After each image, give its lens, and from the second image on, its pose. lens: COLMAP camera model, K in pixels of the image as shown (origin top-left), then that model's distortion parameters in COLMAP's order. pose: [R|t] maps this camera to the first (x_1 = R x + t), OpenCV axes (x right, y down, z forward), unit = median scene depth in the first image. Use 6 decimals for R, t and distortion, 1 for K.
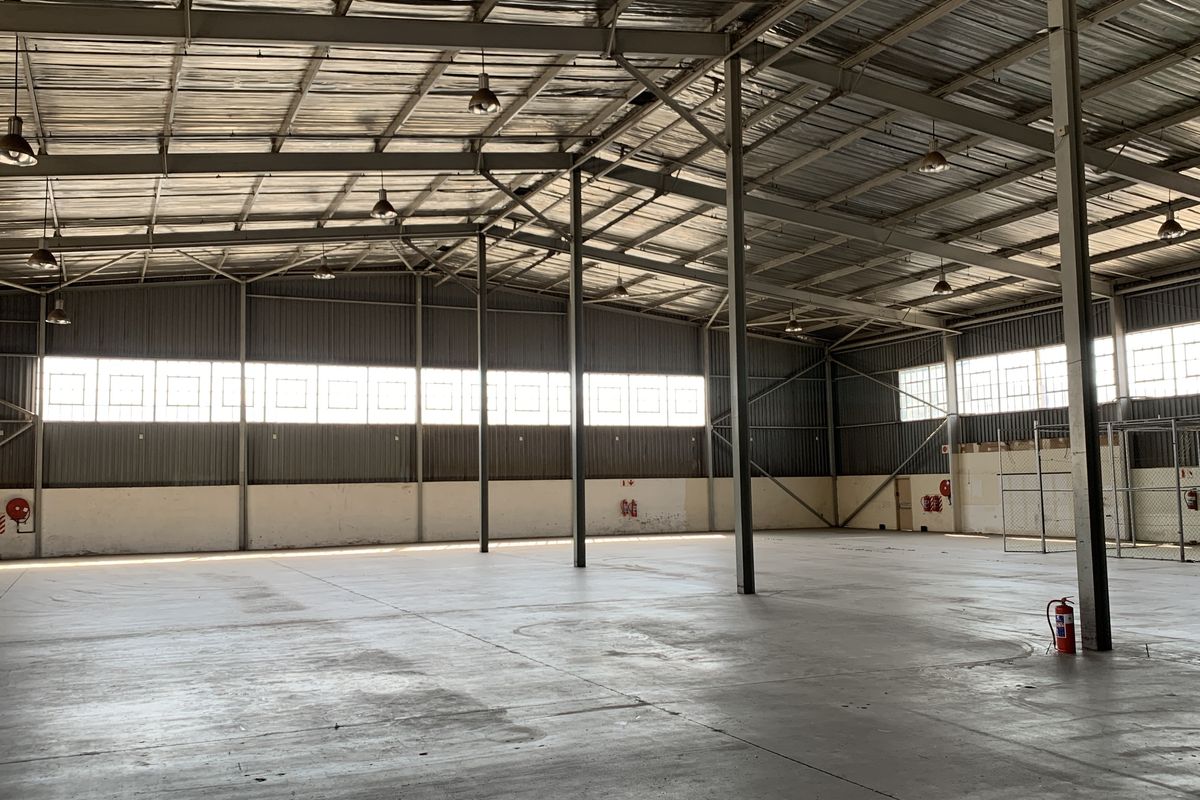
lens RADIAL K [[1004.5, 0, 600.0], [0, 1004.5, 400.0], [0, 0, 1]] dist [0.105764, -0.192002]
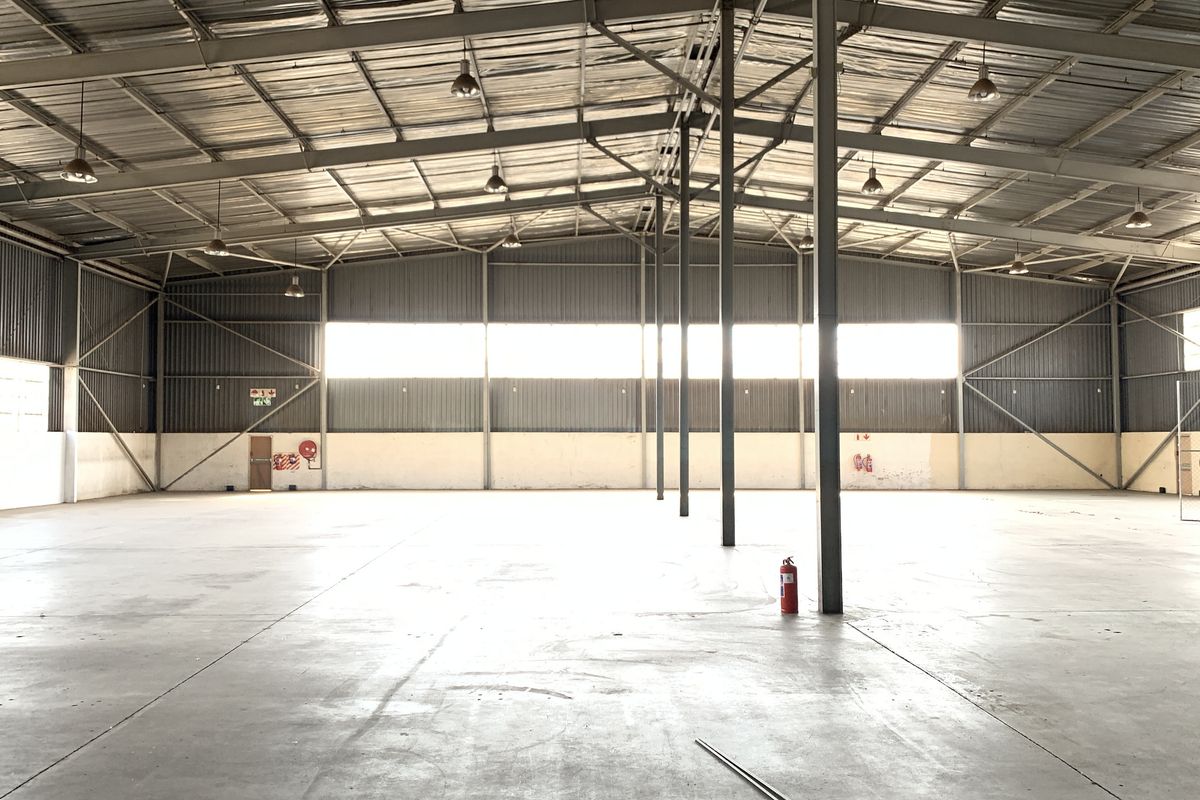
lens RADIAL K [[992.1, 0, 600.0], [0, 992.1, 400.0], [0, 0, 1]] dist [0.179501, -0.440840]
pose [[0.933836, 0.002466, -0.357692, 0.163070], [0.014887, 0.998842, 0.045754, -0.001416], [0.357391, -0.048052, 0.932718, 0.009412]]
